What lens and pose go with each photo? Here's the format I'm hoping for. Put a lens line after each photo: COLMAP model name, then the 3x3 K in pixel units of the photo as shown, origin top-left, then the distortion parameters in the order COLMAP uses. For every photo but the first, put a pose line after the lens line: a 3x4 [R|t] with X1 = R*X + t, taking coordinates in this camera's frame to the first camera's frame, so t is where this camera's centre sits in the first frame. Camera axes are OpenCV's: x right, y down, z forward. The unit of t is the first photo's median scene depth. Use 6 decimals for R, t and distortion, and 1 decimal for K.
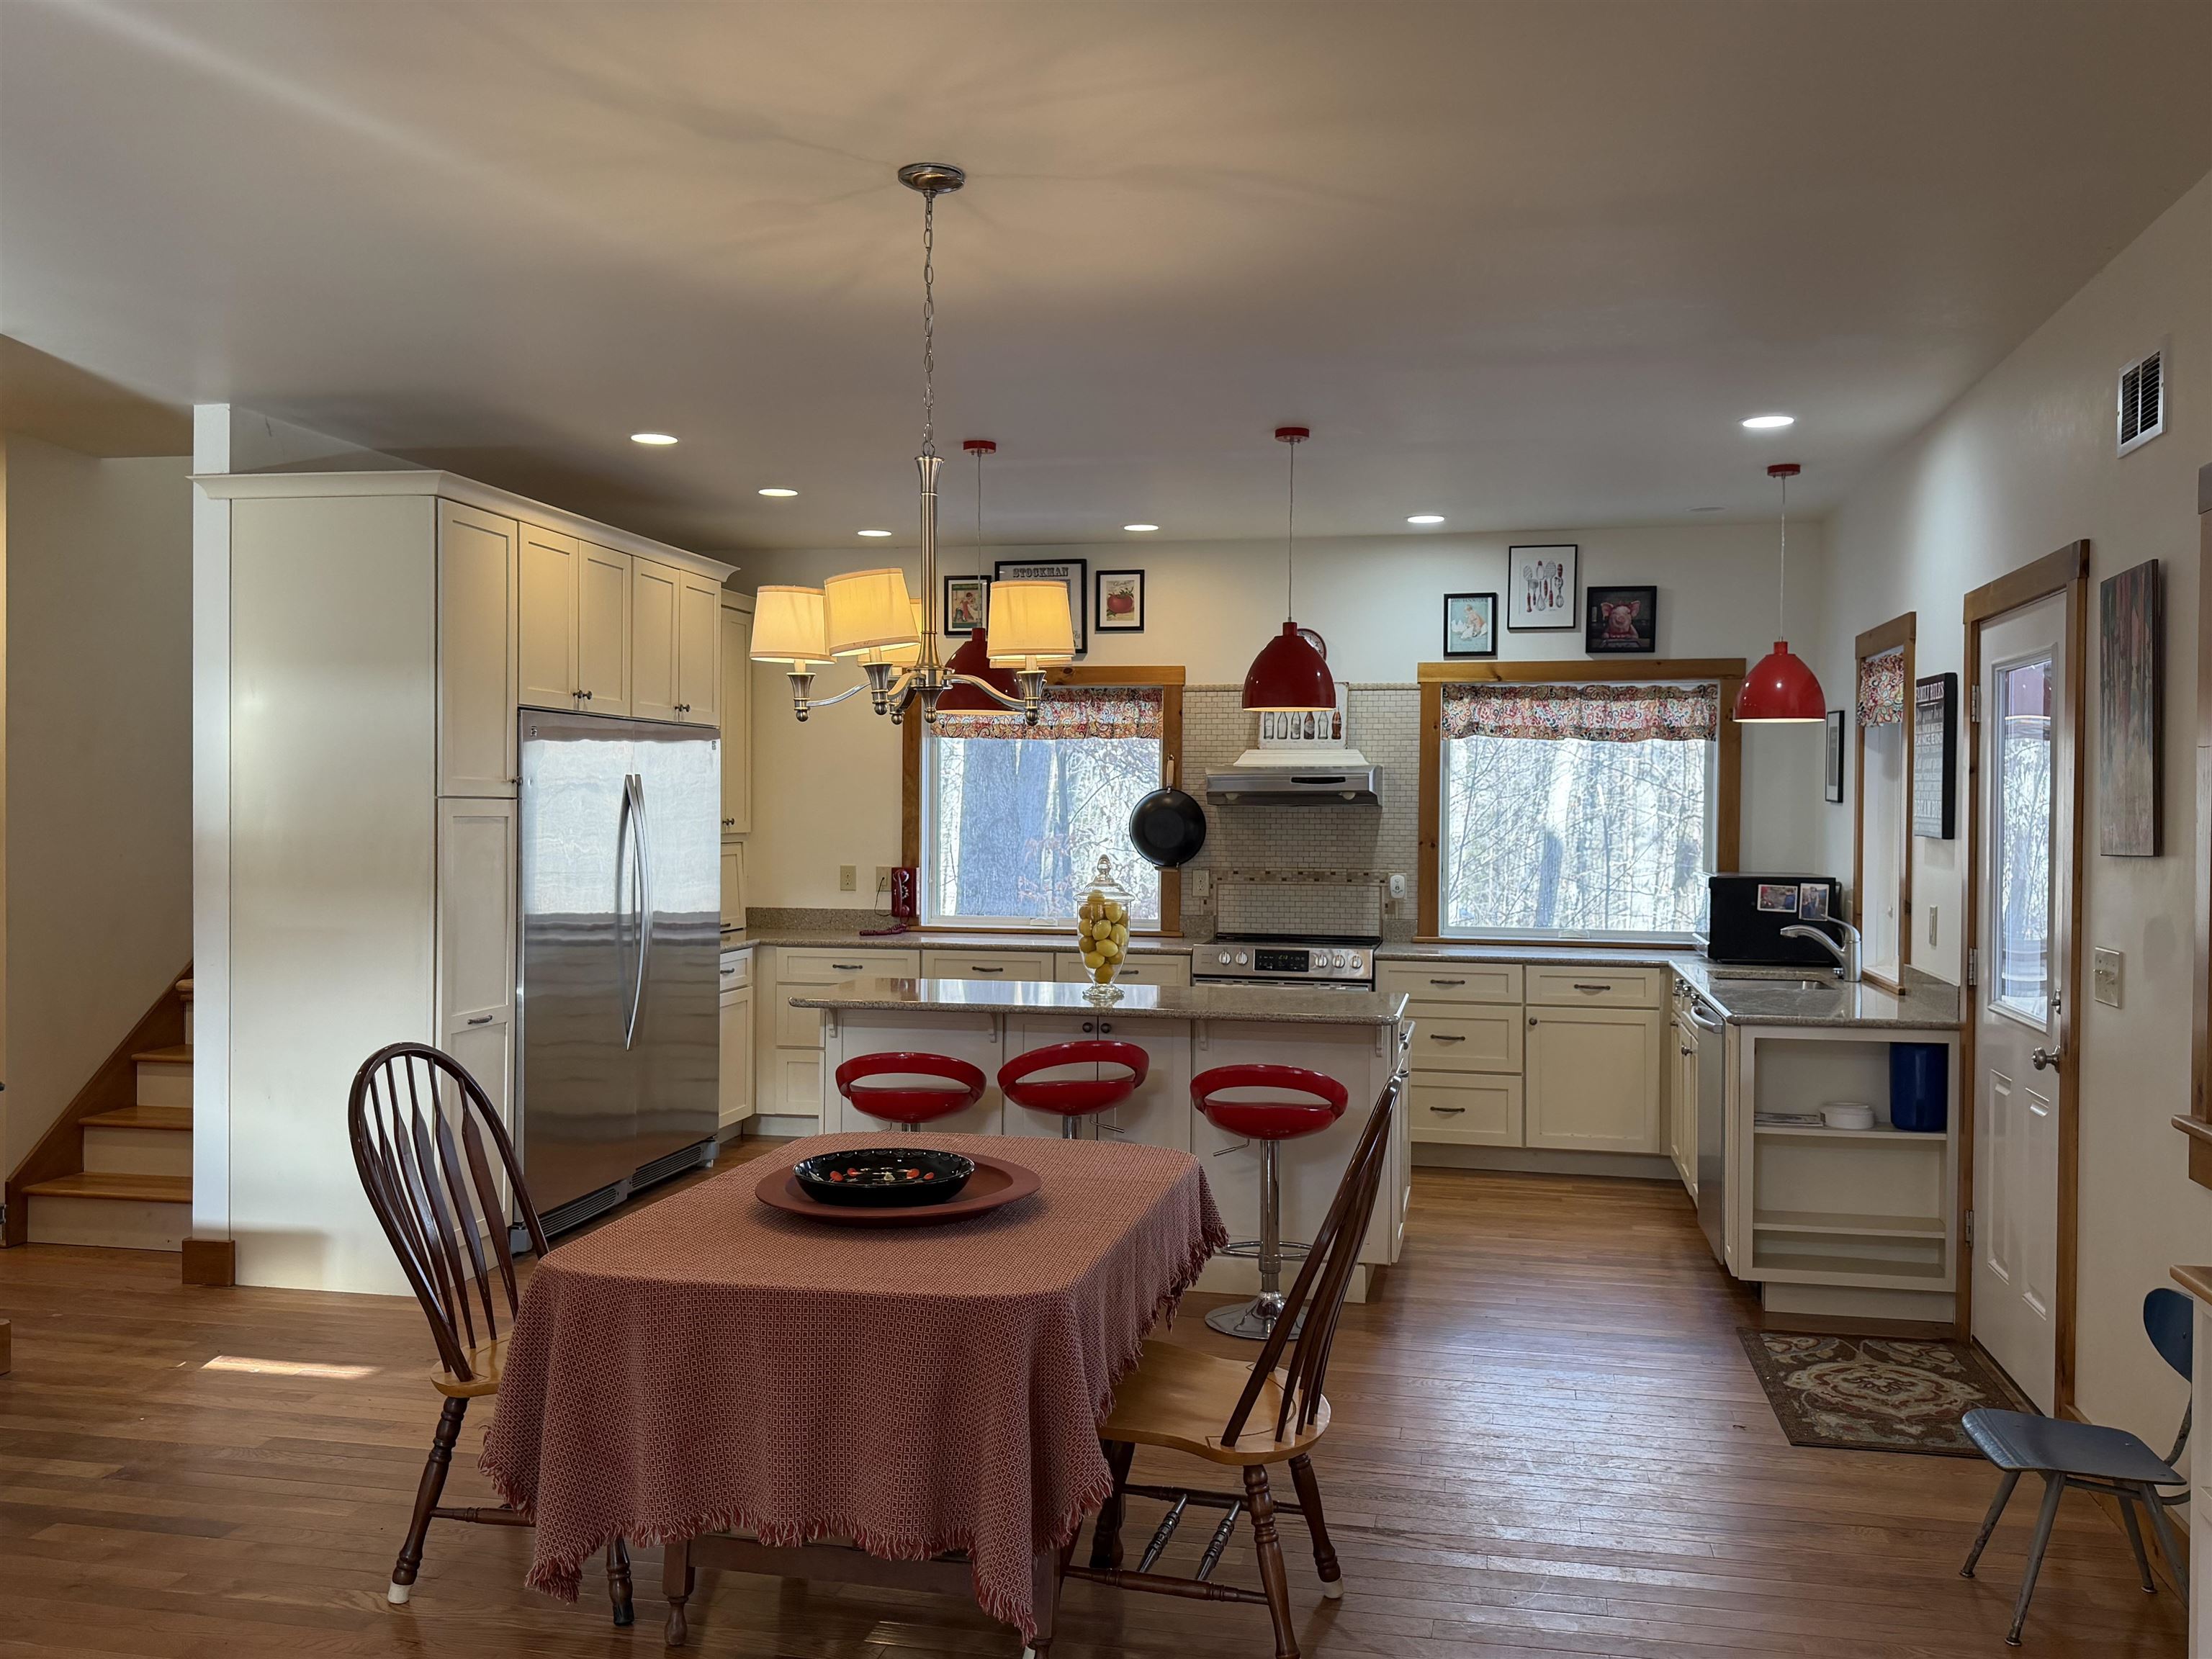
lens RADIAL K [[1853.2, 0, 1105.0], [0, 1853.2, 838.8], [0, 0, 1]] dist [0.182830, -0.413752]
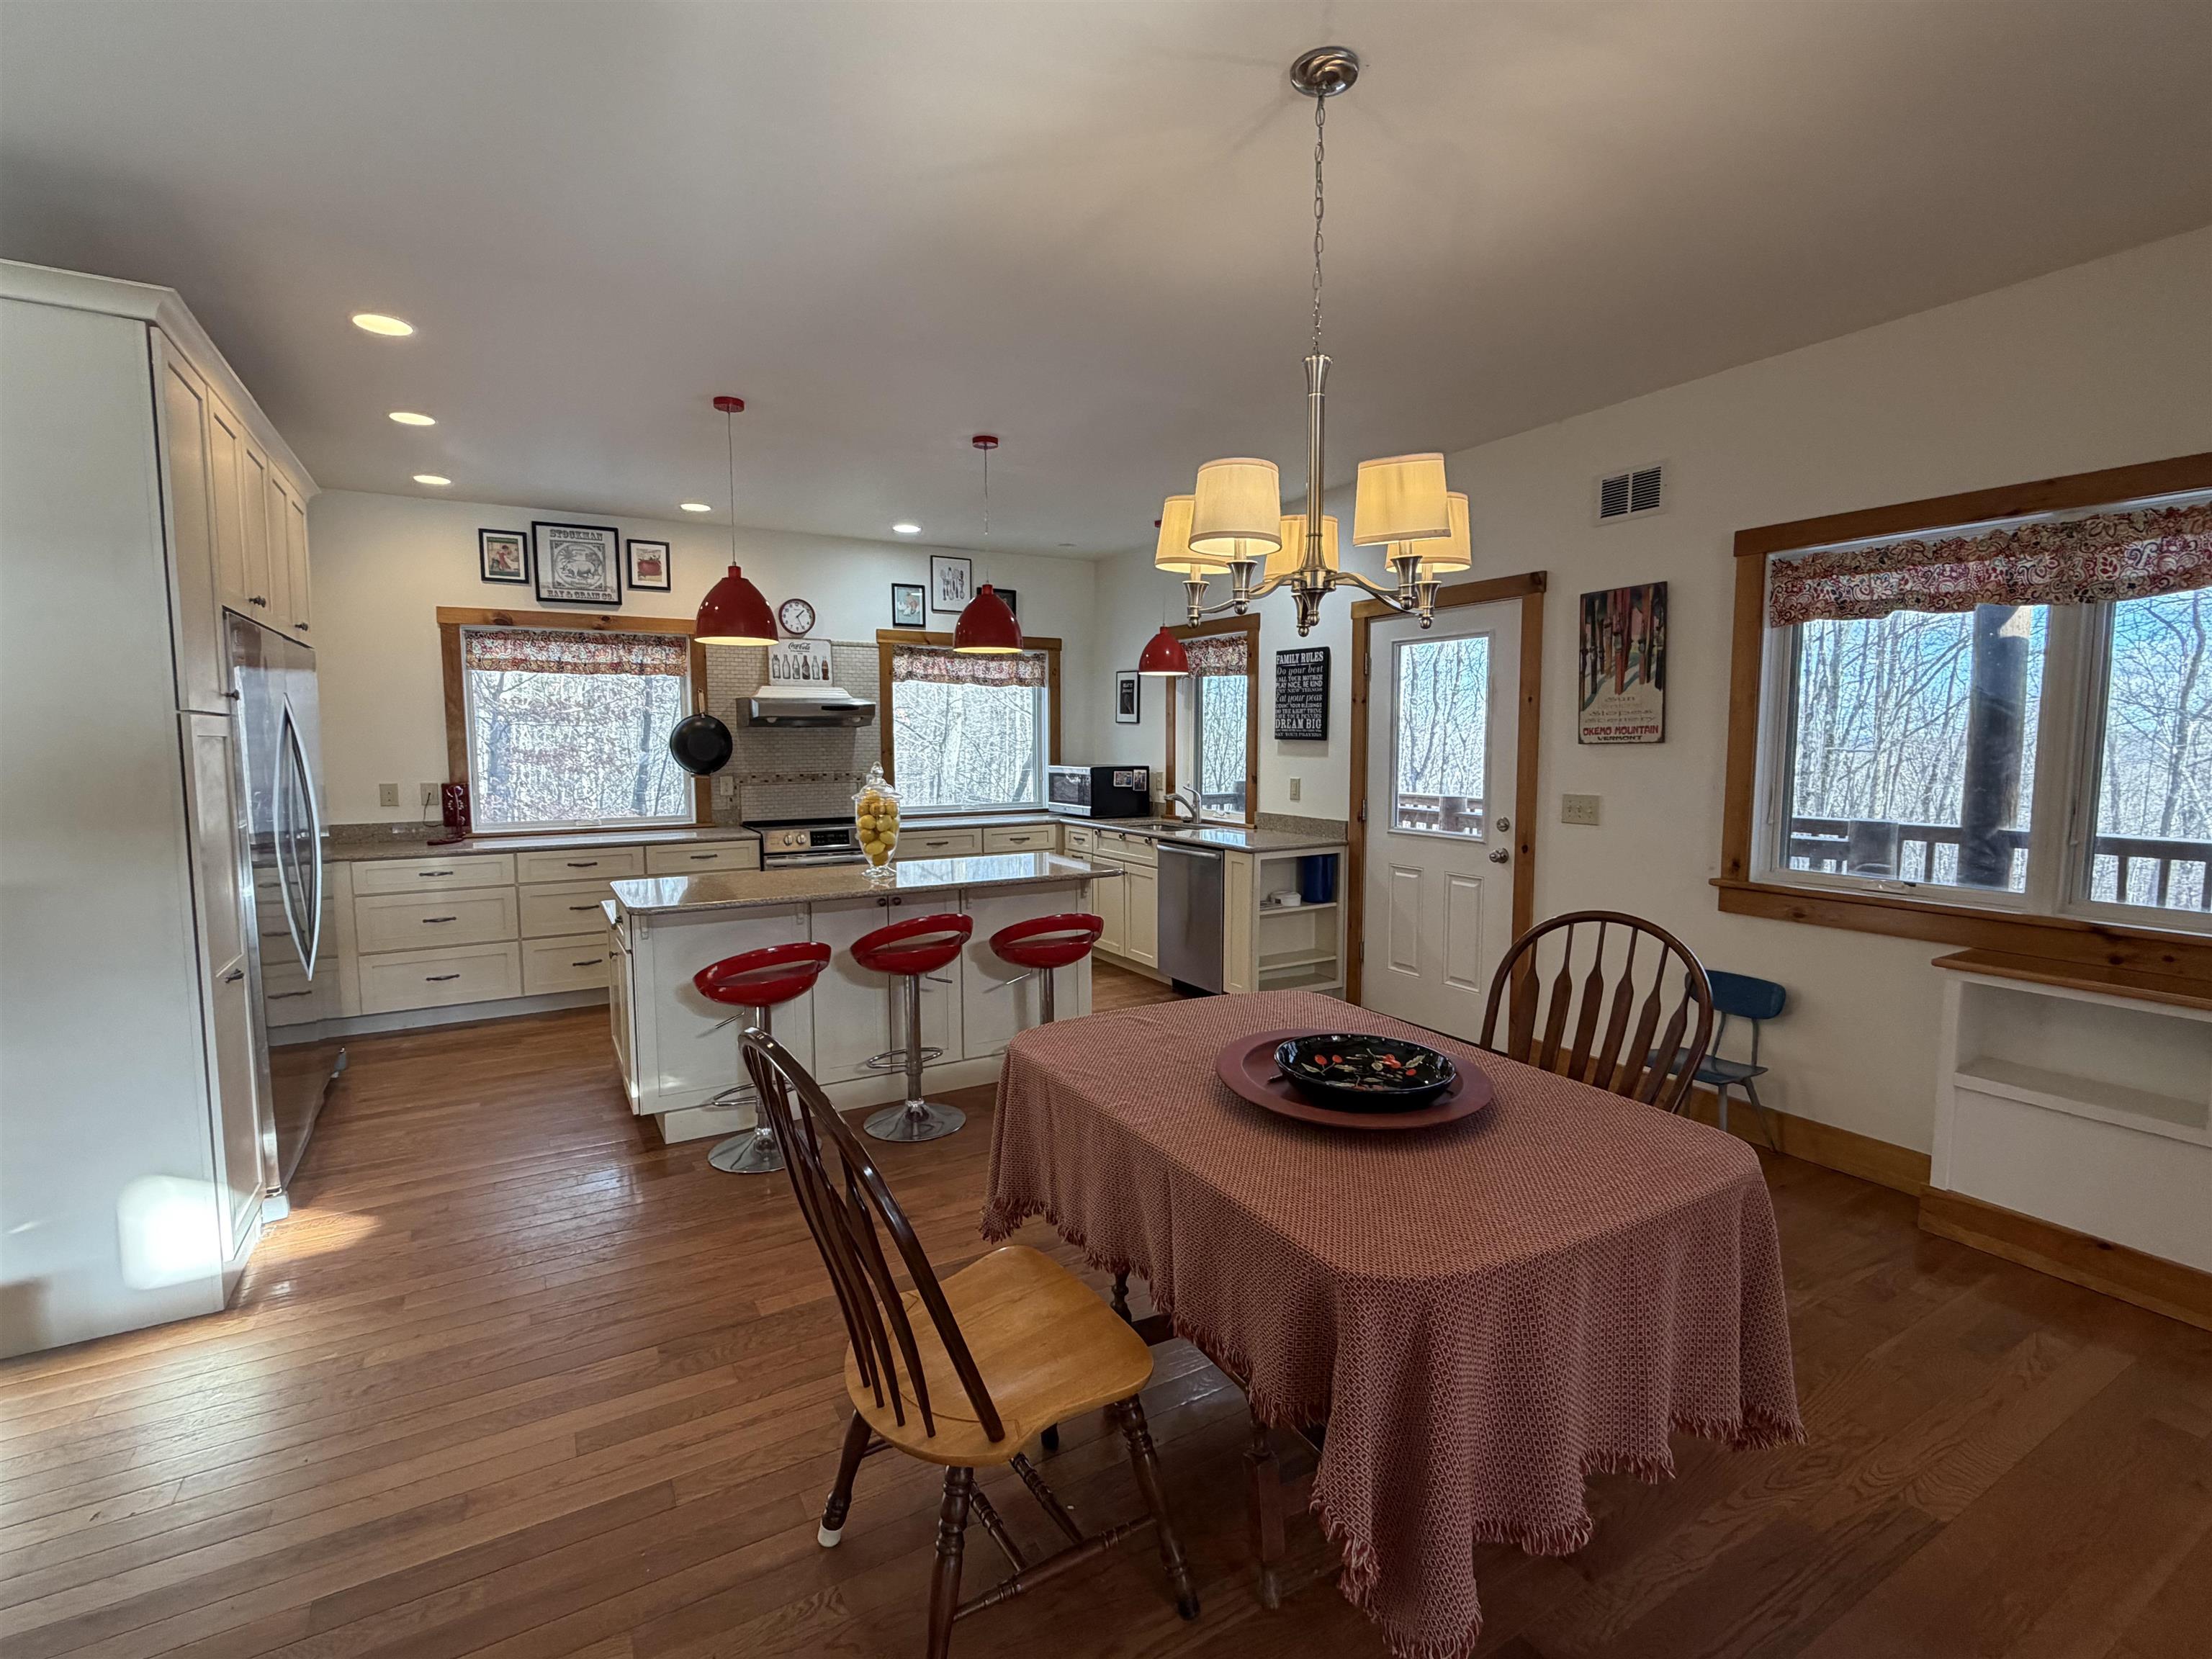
lens RADIAL K [[1007.7, 0, 1106.0], [0, 1007.7, 829.5], [0, 0, 1]] dist [-0.005118, -0.000036]
pose [[0.741757, -0.071004, 0.666899, -0.239762], [0.020248, 0.996298, 0.083554, 0.000227], [-0.670363, -0.048473, 0.740449, 0.285878]]
